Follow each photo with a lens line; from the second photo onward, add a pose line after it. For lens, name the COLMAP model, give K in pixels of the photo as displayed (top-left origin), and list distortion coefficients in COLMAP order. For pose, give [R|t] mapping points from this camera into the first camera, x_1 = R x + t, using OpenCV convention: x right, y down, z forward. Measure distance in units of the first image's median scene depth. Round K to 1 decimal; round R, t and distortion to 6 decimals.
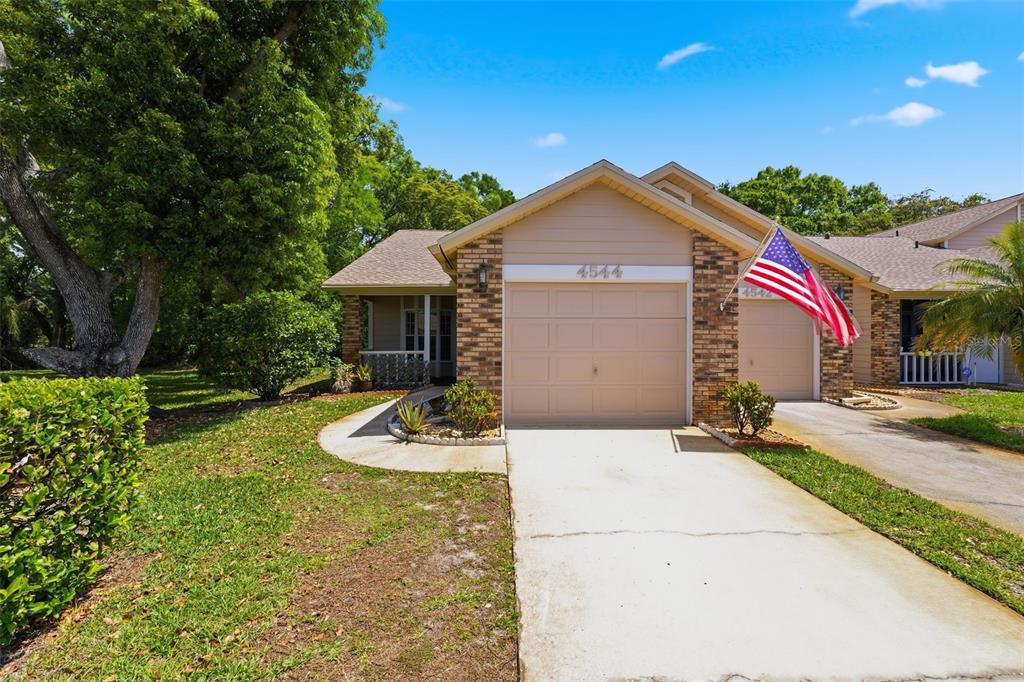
lens RADIAL K [[421.4, 0, 510.5], [0, 421.4, 338.3], [0, 0, 1]] dist [0.003749, 0.000028]
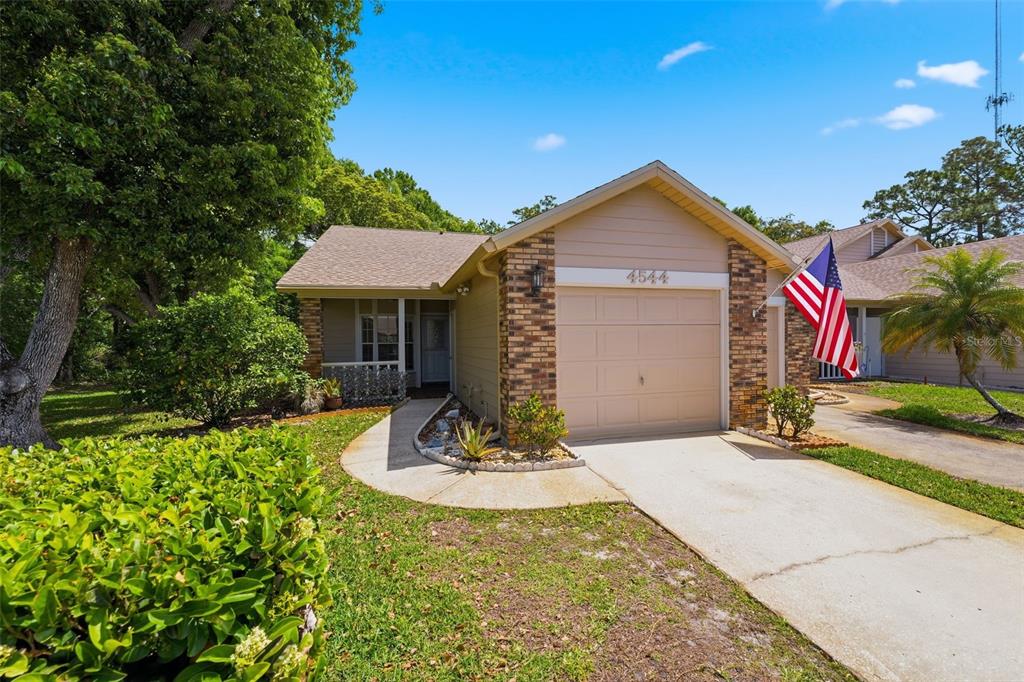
lens RADIAL K [[421.4, 0, 511.3], [0, 421.4, 341.1], [0, 0, 1]] dist [0.003749, 0.000028]
pose [[0.972694, -0.012969, 0.231729, -0.318764], [0.013809, 0.999903, -0.002007, -0.013229], [-0.231681, 0.005152, 0.972778, 0.132046]]
